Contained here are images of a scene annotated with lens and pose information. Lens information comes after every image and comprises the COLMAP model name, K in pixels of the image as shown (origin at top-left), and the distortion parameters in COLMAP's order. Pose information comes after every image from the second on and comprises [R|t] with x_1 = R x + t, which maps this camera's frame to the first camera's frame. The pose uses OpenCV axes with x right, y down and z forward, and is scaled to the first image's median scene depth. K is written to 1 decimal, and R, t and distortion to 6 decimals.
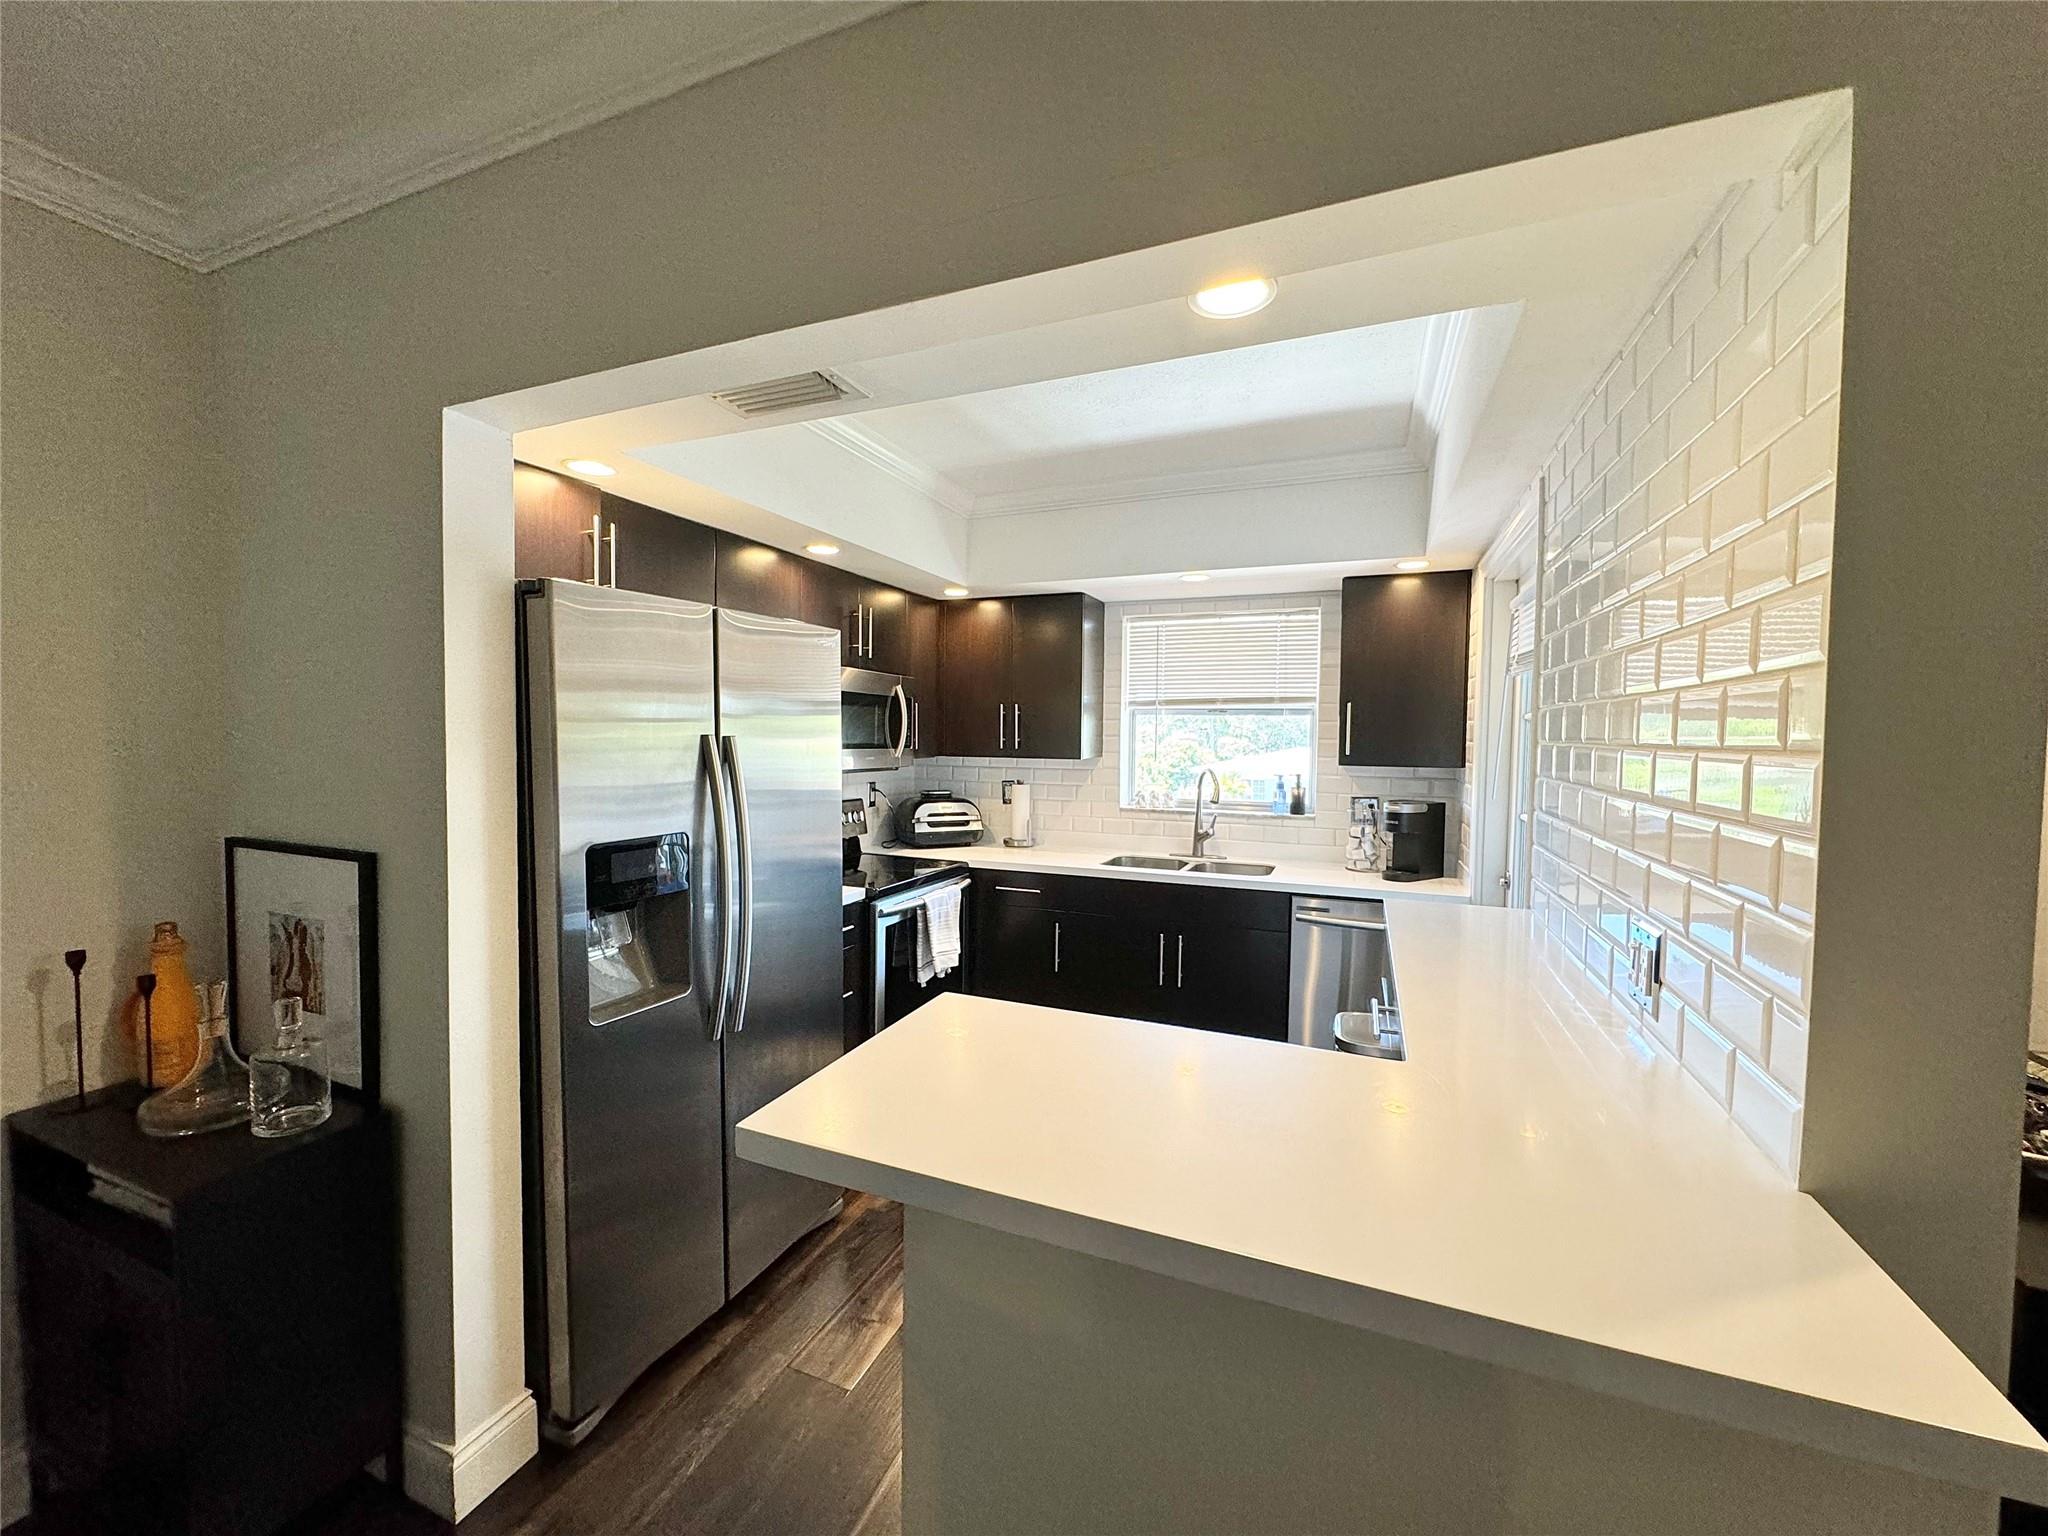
lens RADIAL K [[818.2, 0, 1030.4], [0, 818.2, 769.8], [0, 0, 1]] dist [0.000030, 0.000074]
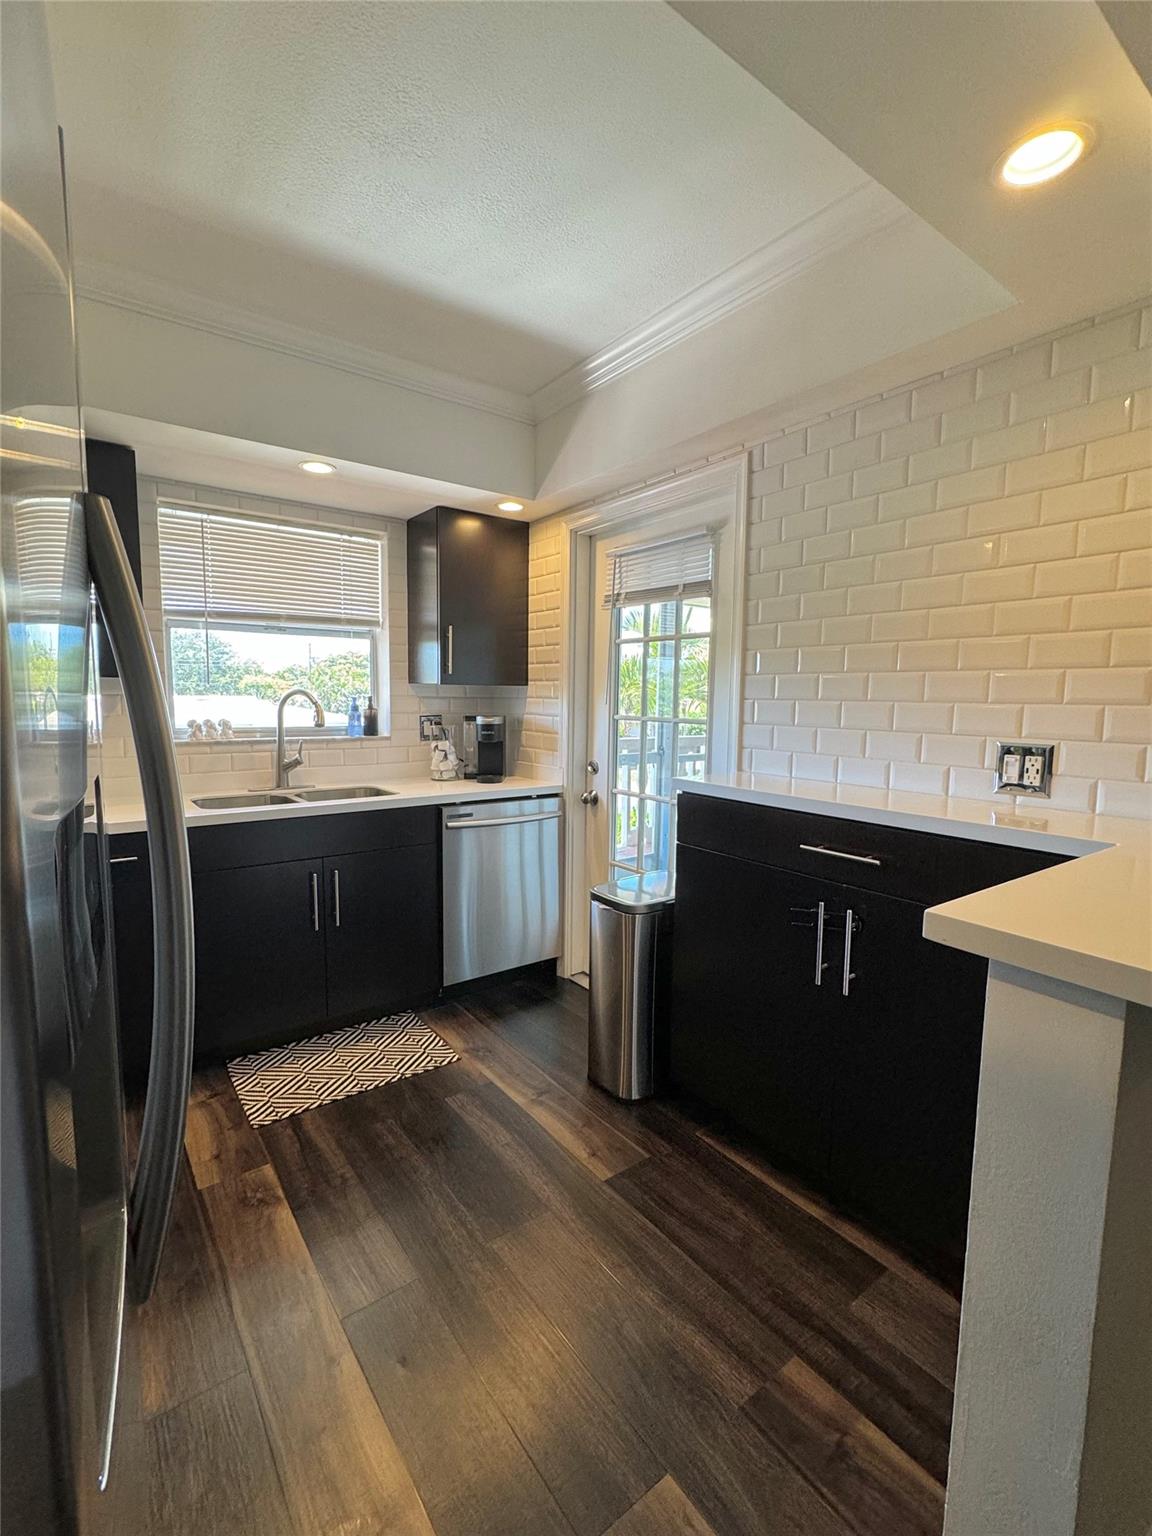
lens RADIAL K [[689.8, 0, 576.7], [0, 689.8, 772.1], [0, 0, 1]] dist [-0.000545, 0.000357]
pose [[0.520998, -0.101382, 0.847516, -0.287148], [0.034993, 0.994623, 0.097468, 0.025345], [-0.852840, -0.021124, 0.521744, 0.336739]]
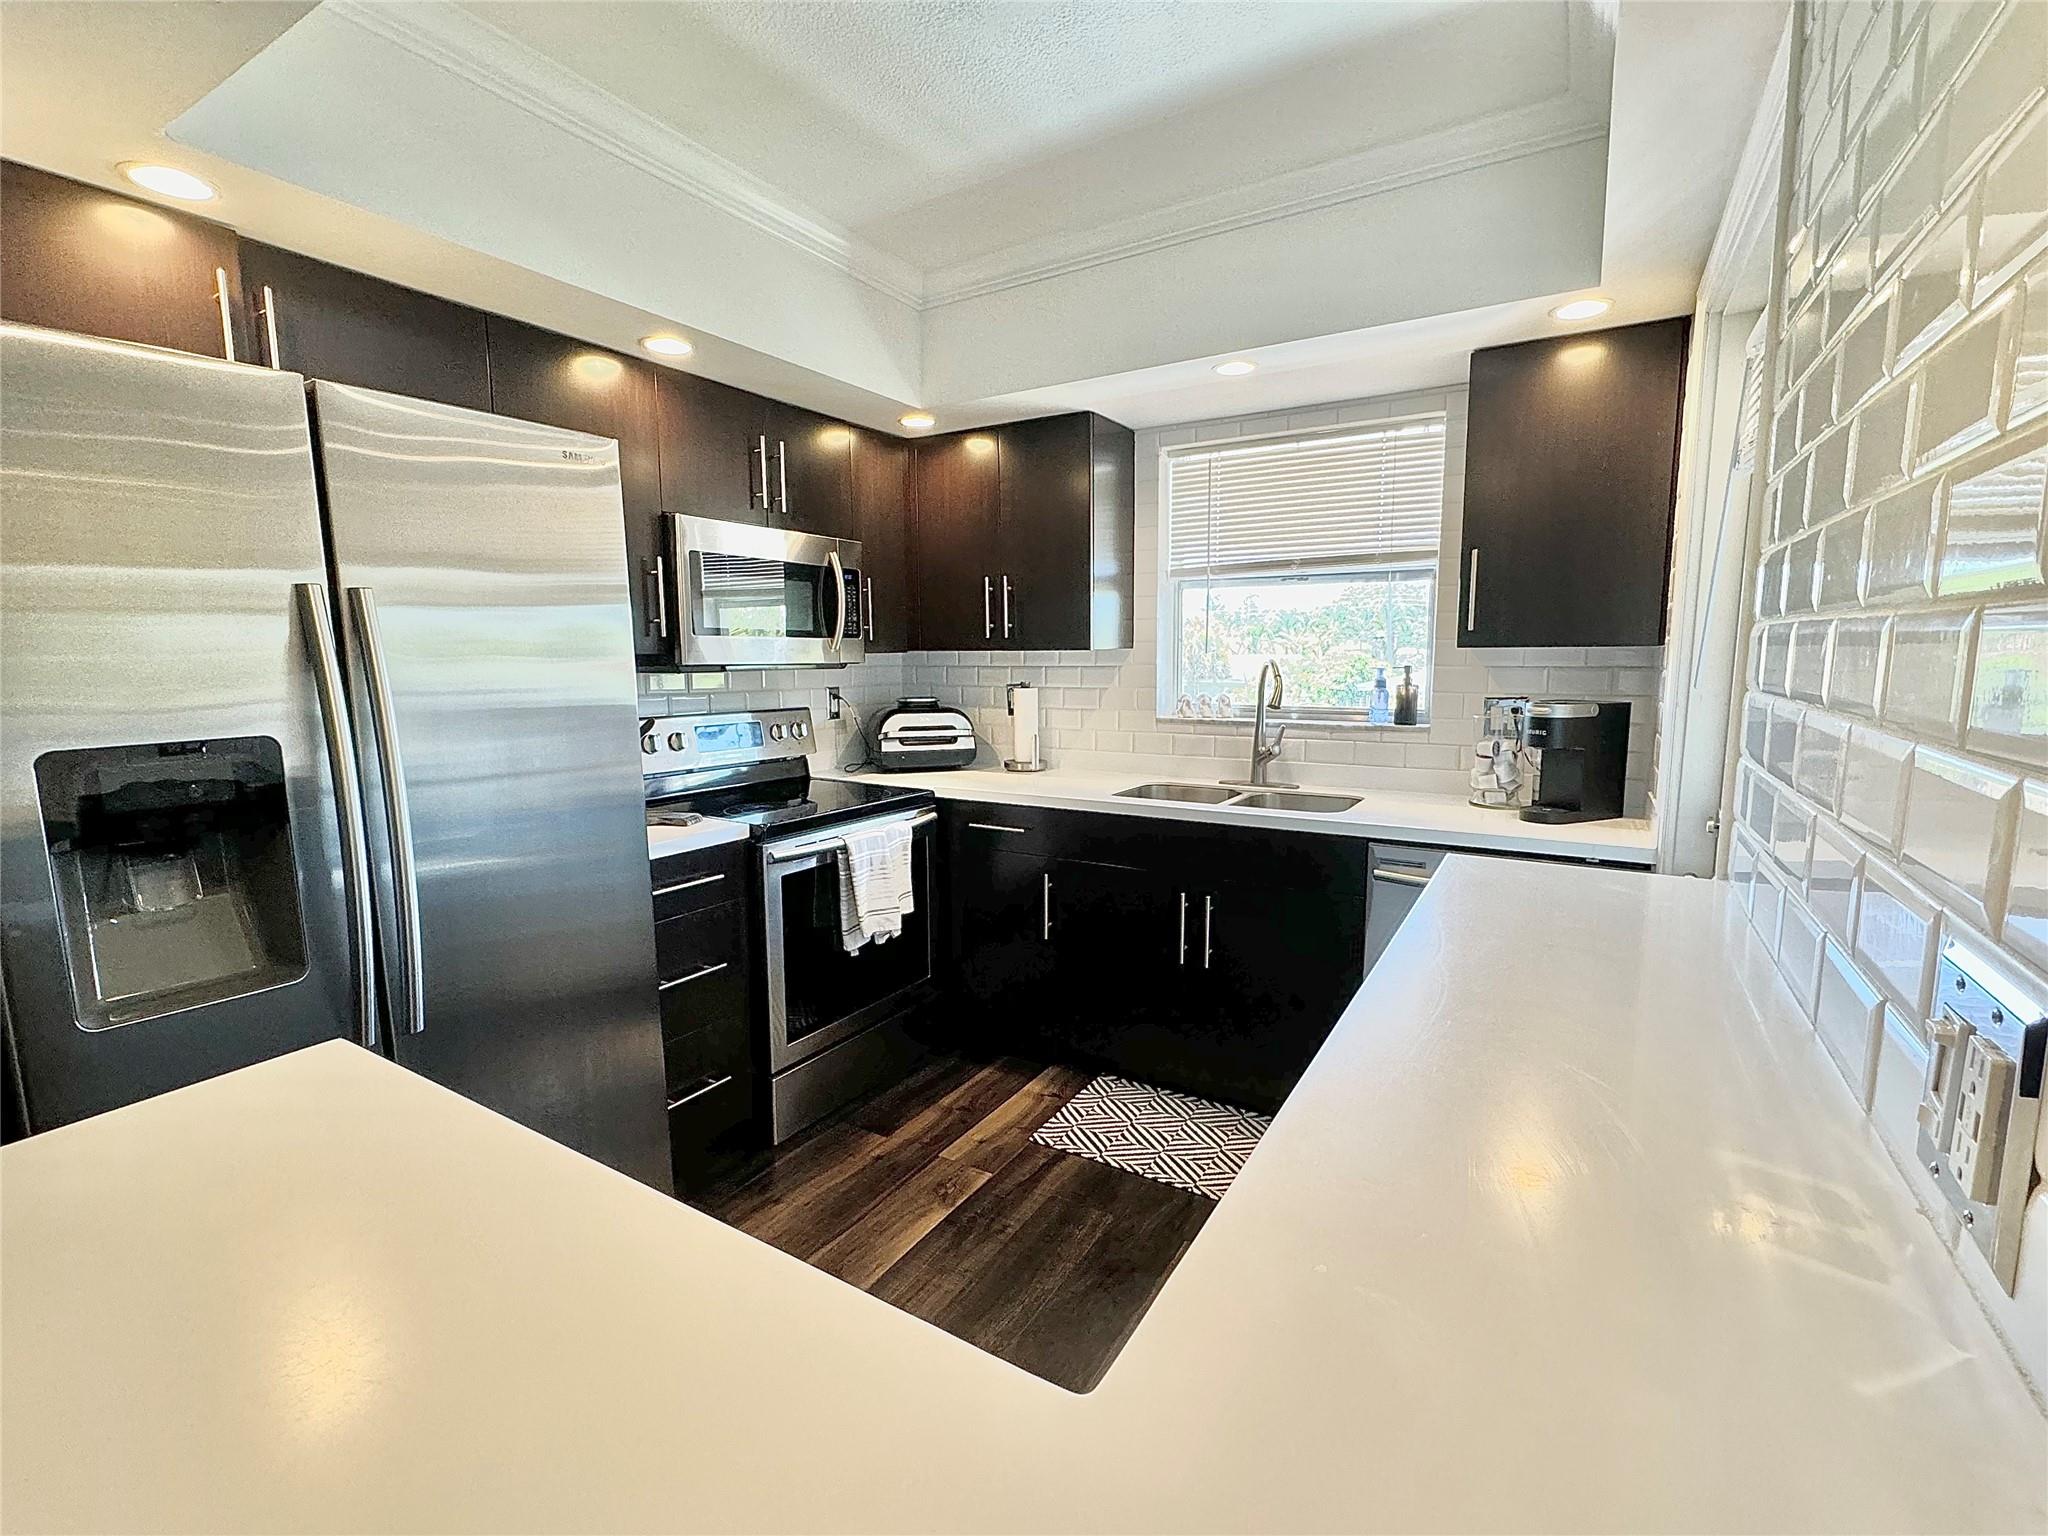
lens RADIAL K [[919.7, 0, 1024.8], [0, 919.7, 770.8], [0, 0, 1]] dist [-0.000545, 0.000357]
pose [[0.987008, 0.002415, -0.160653, 0.138610], [0.011605, 0.996204, 0.086277, 0.023291], [0.160252, -0.087021, 0.983233, 0.188190]]
